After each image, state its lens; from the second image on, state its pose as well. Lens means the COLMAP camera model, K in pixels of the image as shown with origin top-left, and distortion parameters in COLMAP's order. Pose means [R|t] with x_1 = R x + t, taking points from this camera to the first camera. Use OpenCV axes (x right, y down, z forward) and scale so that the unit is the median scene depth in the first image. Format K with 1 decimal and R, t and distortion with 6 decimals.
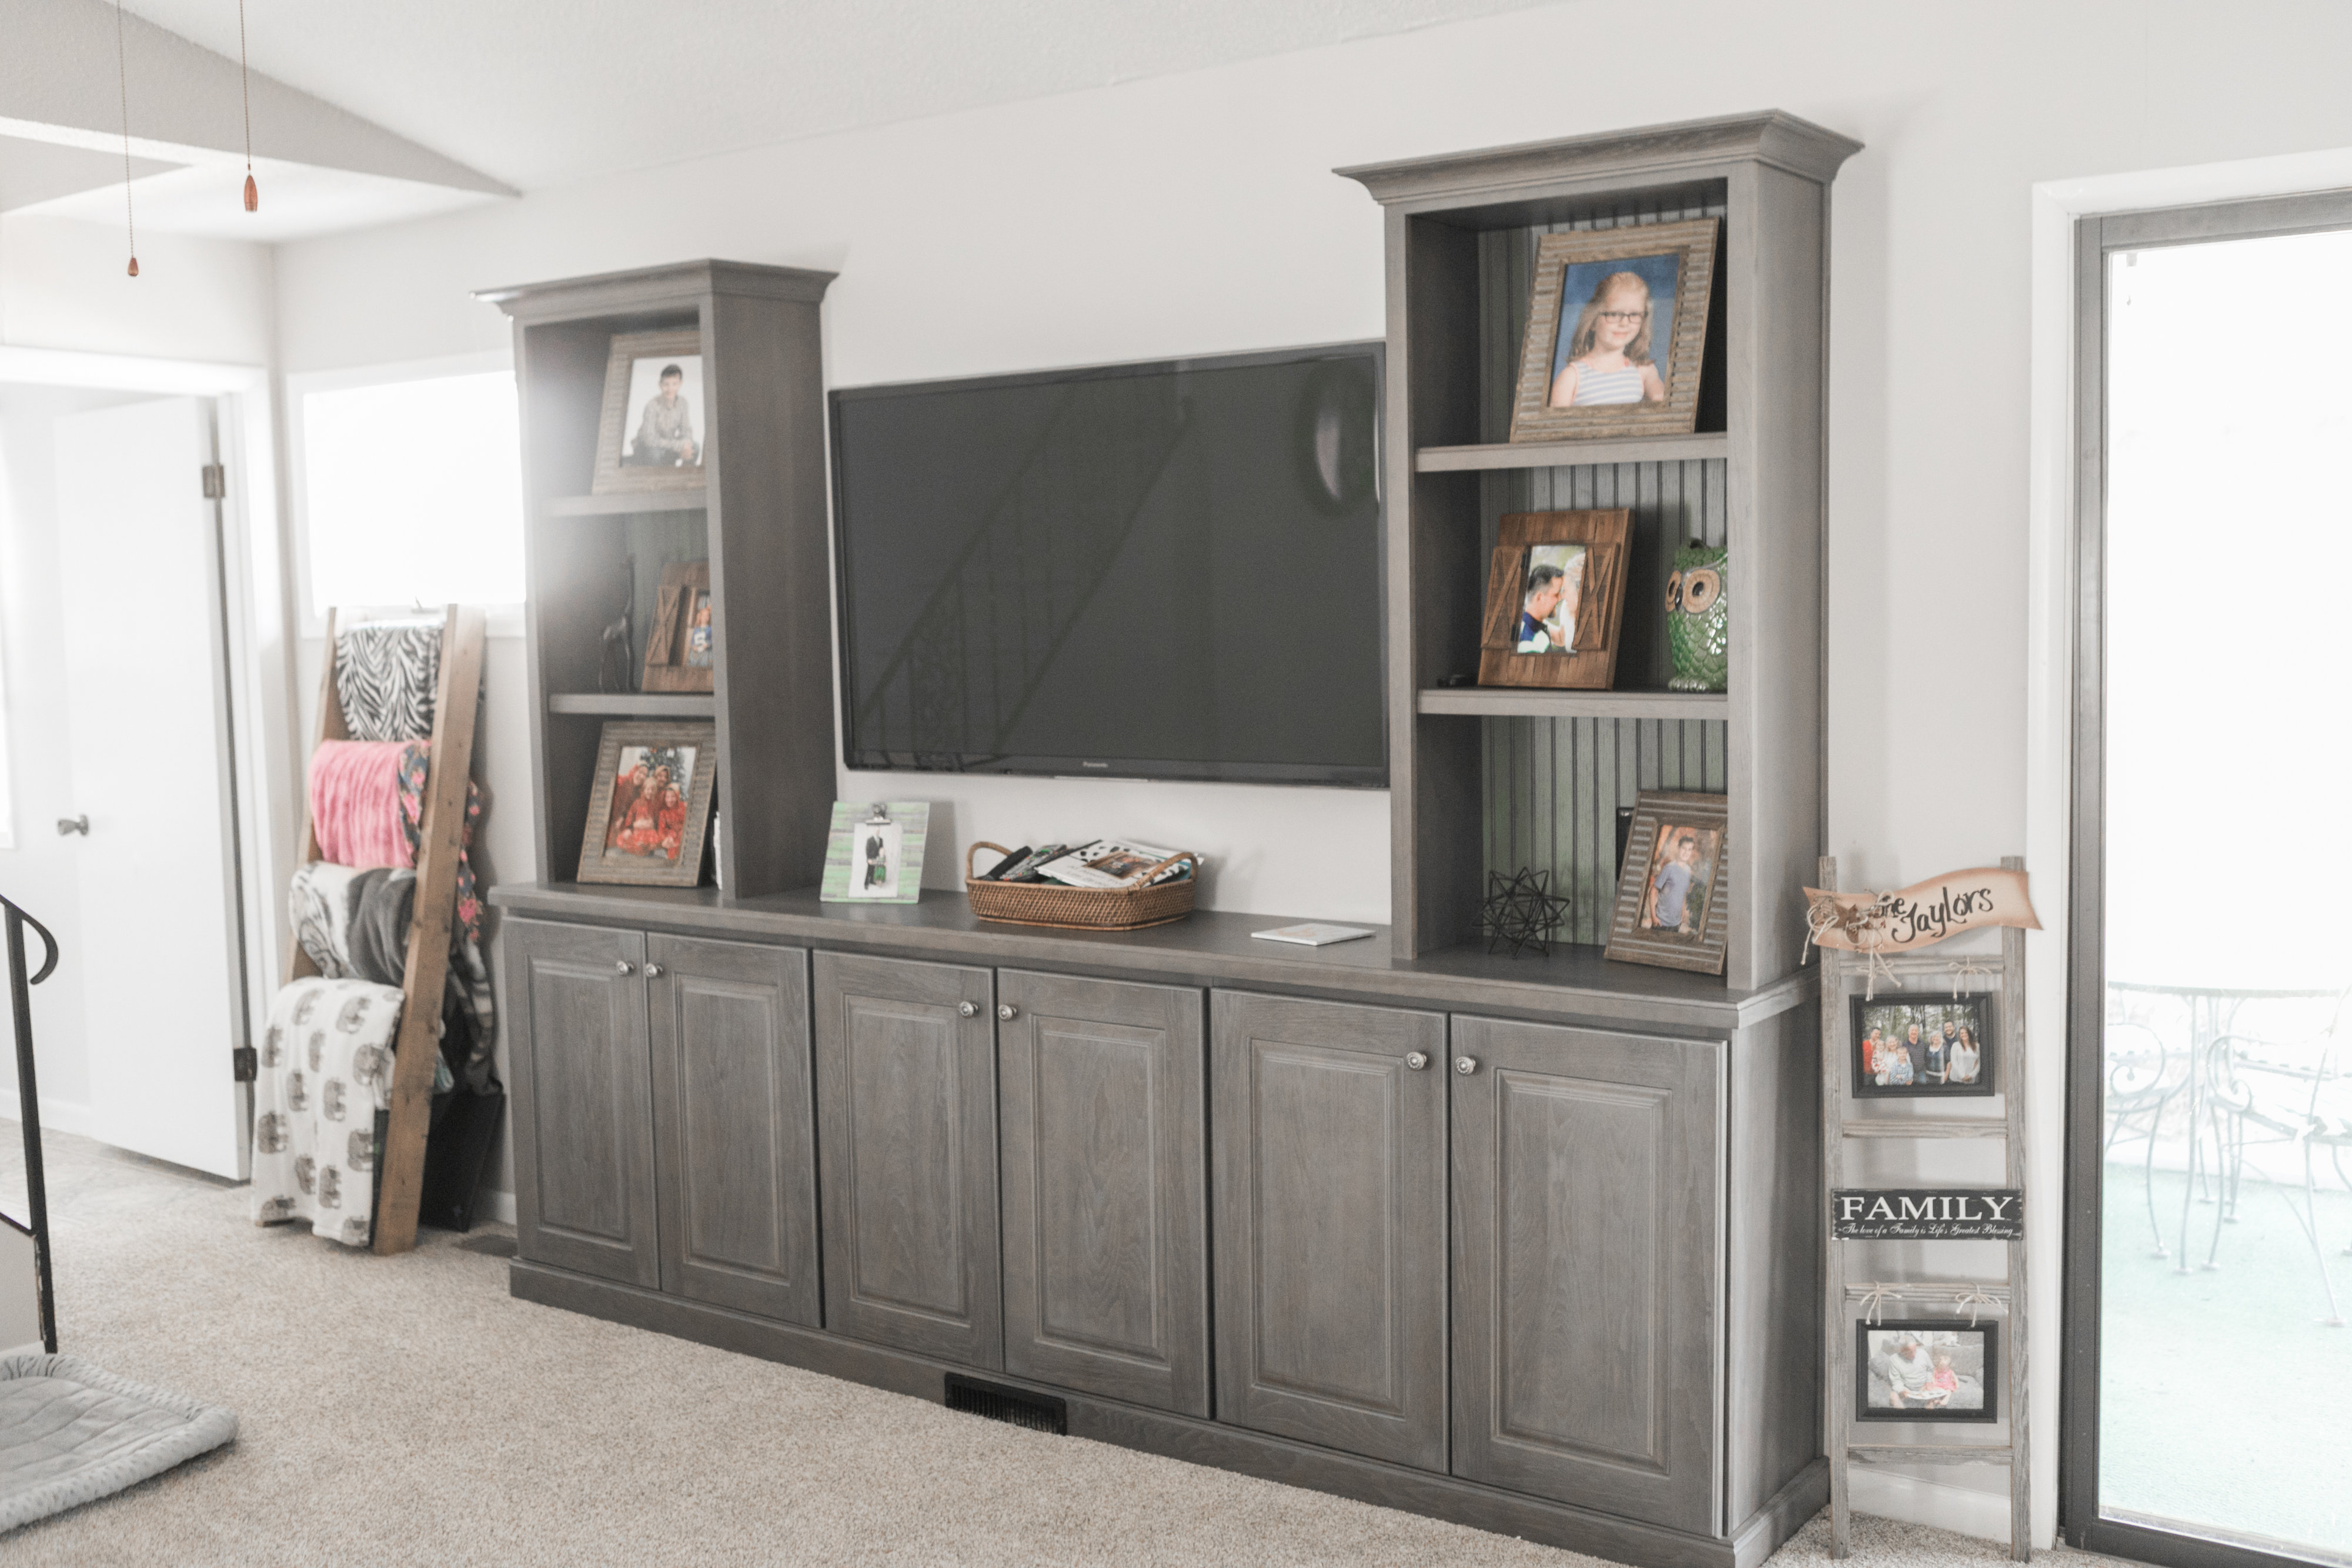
lens RADIAL K [[2429.9, 0, 1169.0], [0, 2429.9, 796.2], [0, 0, 1]] dist [-0.030001, 0.000000]
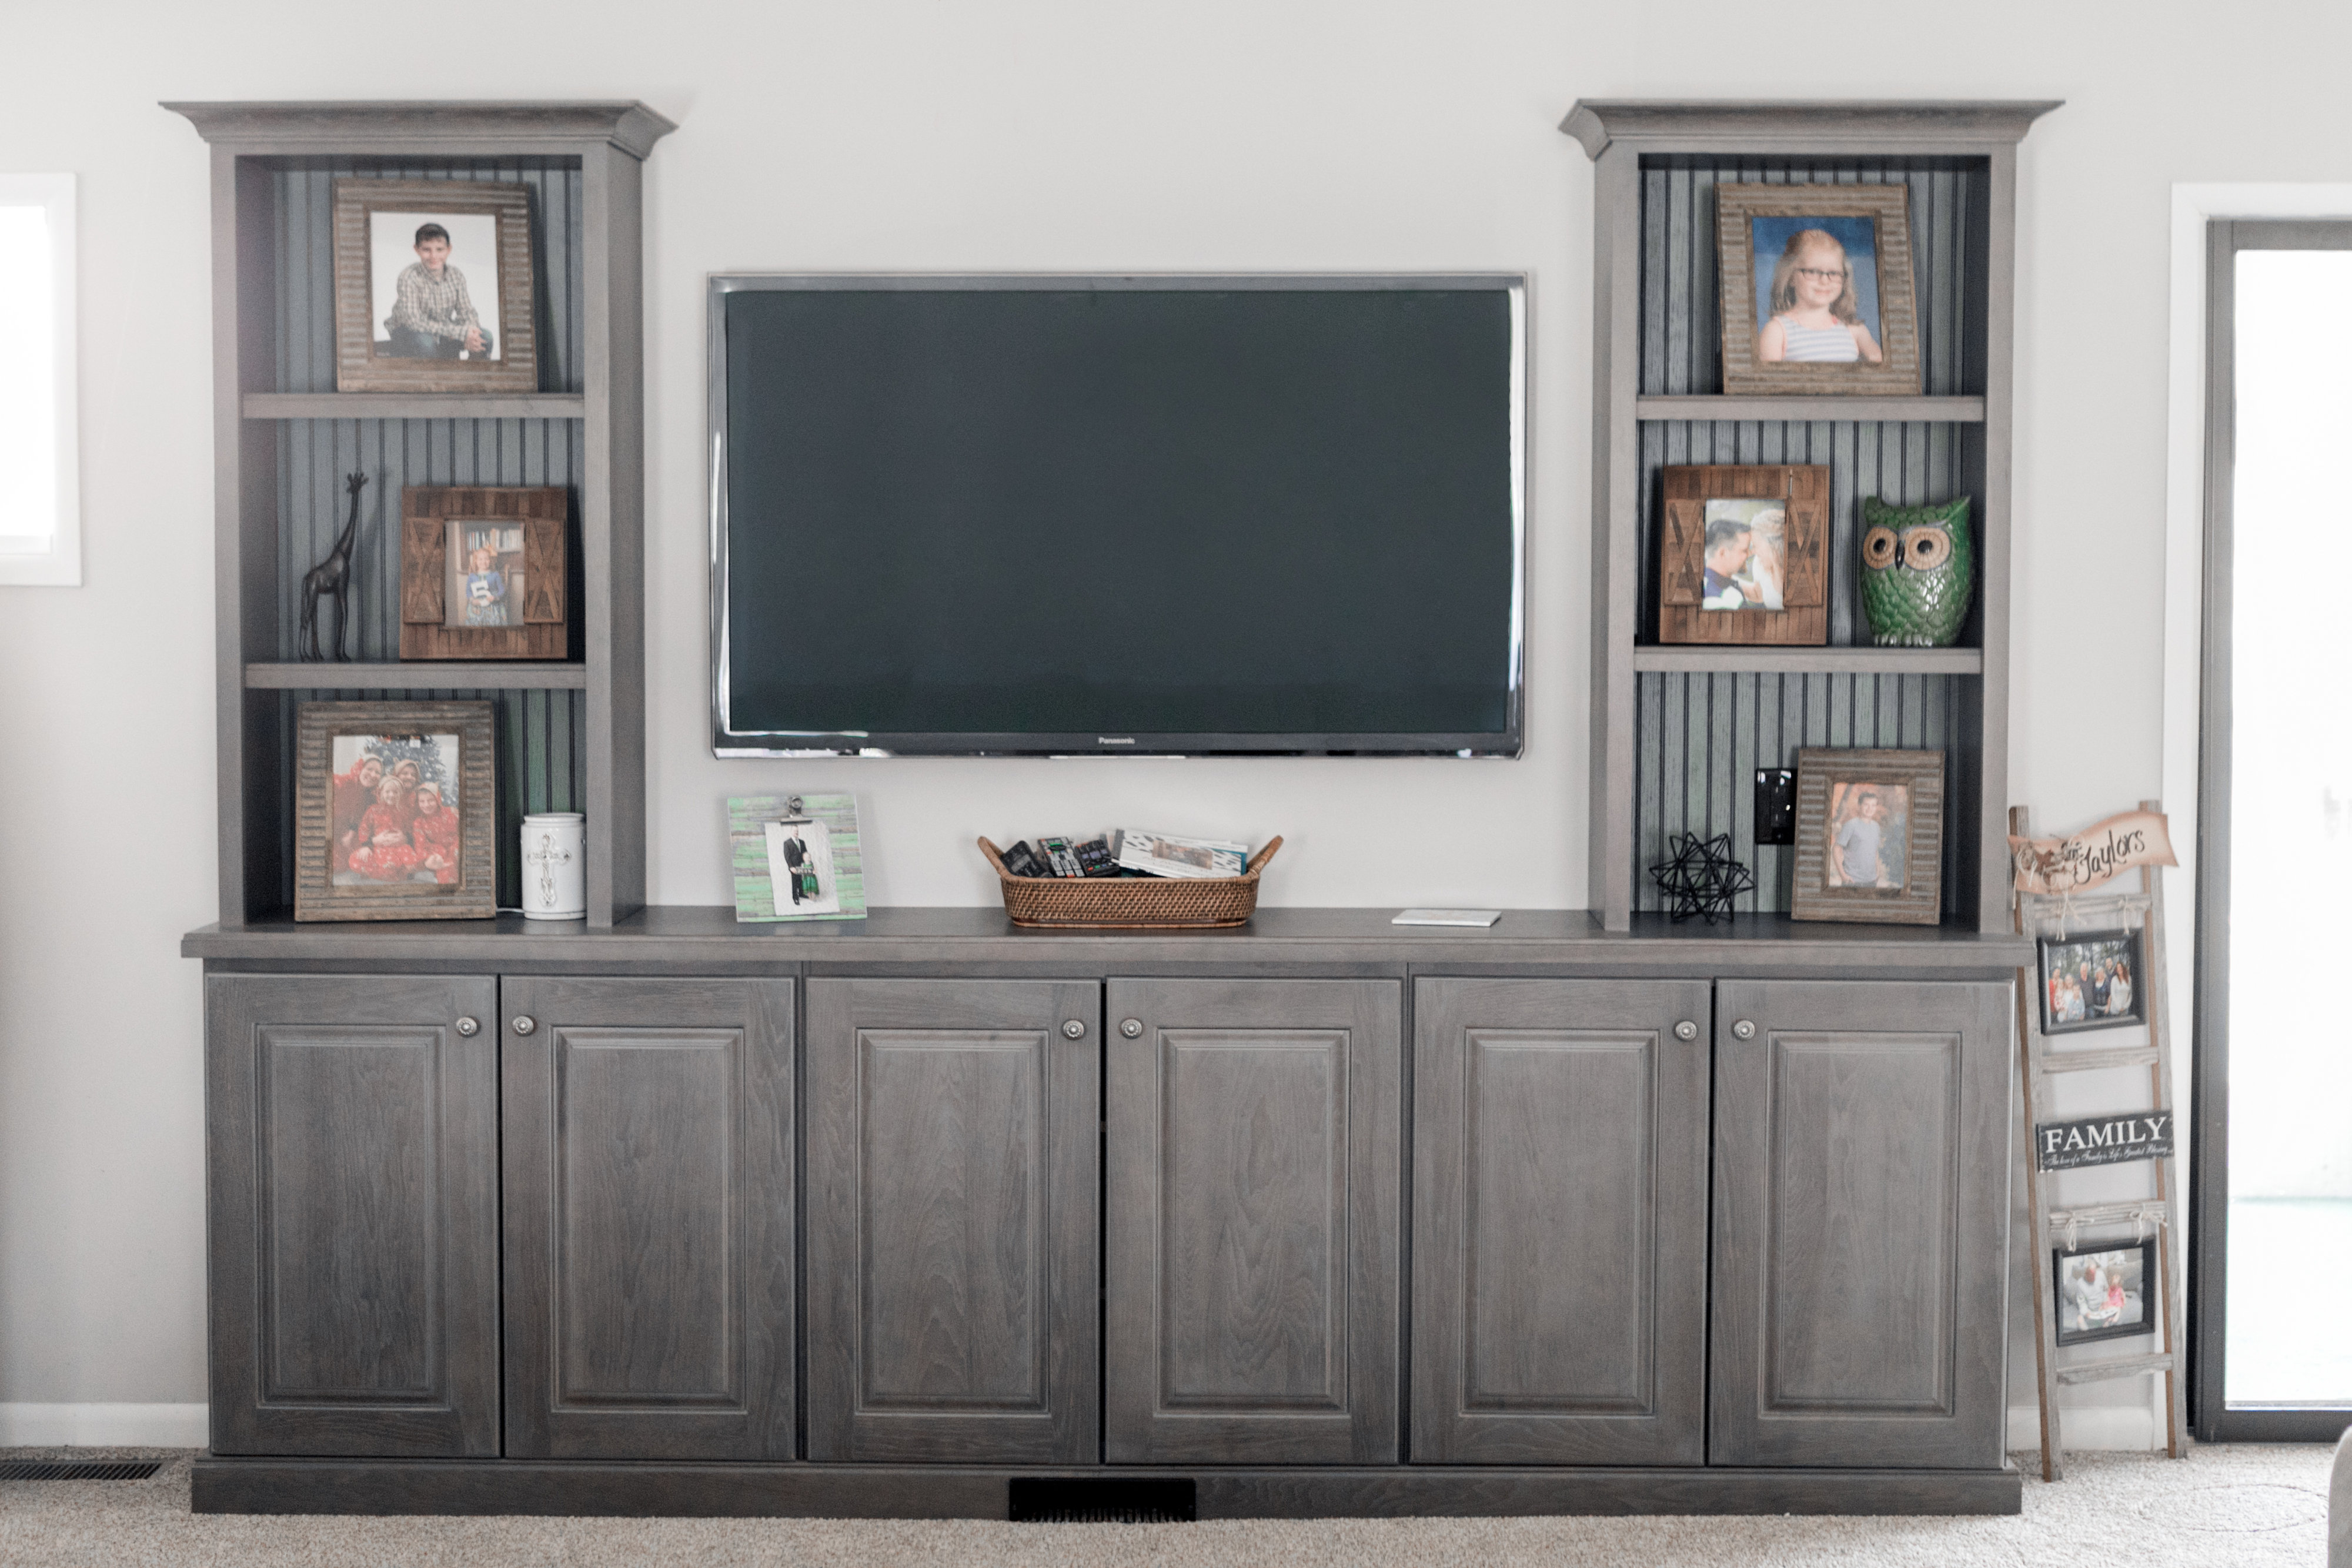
lens RADIAL K [[3384.6, 0, 1177.9], [0, 3384.6, 783.7], [0, 0, 1]] dist [-0.011879, 0.000000]
pose [[0.807751, -0.012507, 0.589392, -0.810466], [0.033557, 0.999129, -0.024788, 0.036367], [-0.588569, 0.039801, 0.807467, 0.034397]]
